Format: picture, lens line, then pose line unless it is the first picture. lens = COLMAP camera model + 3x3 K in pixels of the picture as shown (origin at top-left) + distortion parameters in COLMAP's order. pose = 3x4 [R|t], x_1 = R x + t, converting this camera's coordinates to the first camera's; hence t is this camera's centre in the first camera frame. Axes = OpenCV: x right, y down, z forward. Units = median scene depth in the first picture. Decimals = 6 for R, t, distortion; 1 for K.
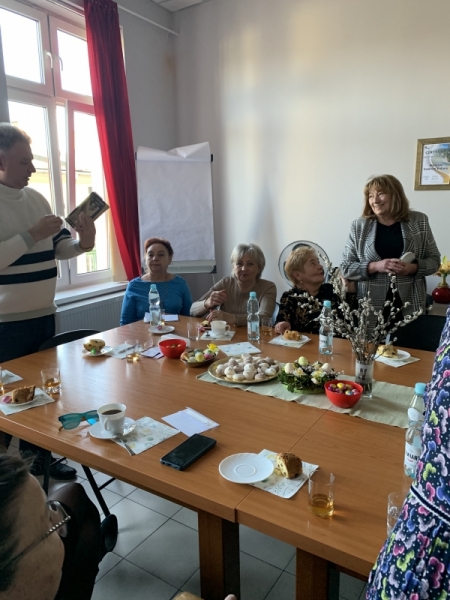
lens RADIAL K [[464.9, 0, 225.0], [0, 464.9, 300.0], [0, 0, 1]] dist [0.033147, -0.055126]
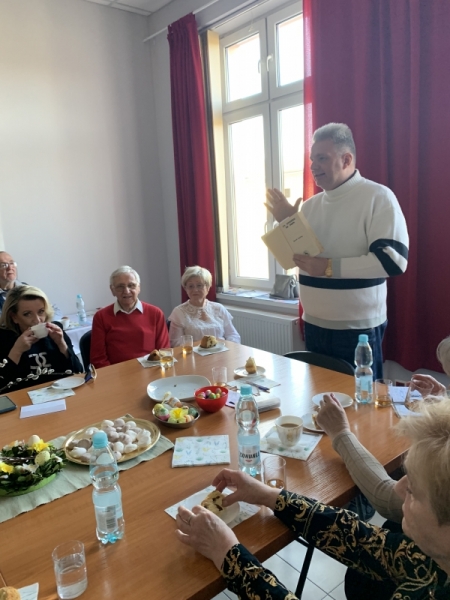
lens RADIAL K [[464.9, 0, 225.0], [0, 464.9, 300.0], [0, 0, 1]] dist [0.033147, -0.055126]
pose [[-0.319197, 0.192179, -0.927998, 0.571928], [-0.139670, 0.958990, 0.246638, -0.252761], [0.937340, 0.208340, -0.279265, 1.166511]]
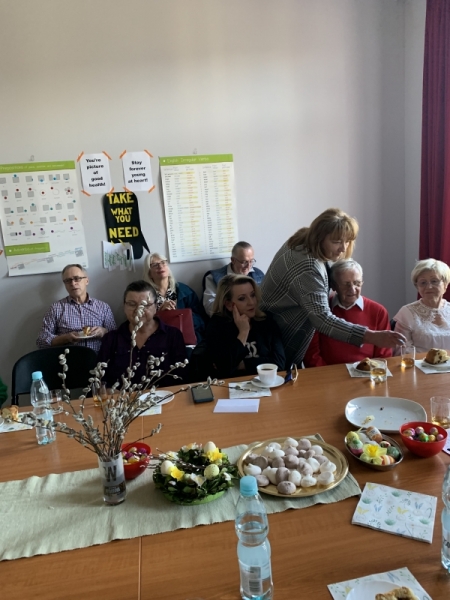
lens RADIAL K [[464.9, 0, 225.0], [0, 464.9, 300.0], [0, 0, 1]] dist [0.033147, -0.055126]
pose [[-0.743805, 0.183261, -0.642782, 0.441005], [-0.062829, 0.938250, 0.340205, -0.260544], [0.665437, 0.293431, -0.686361, 1.155642]]
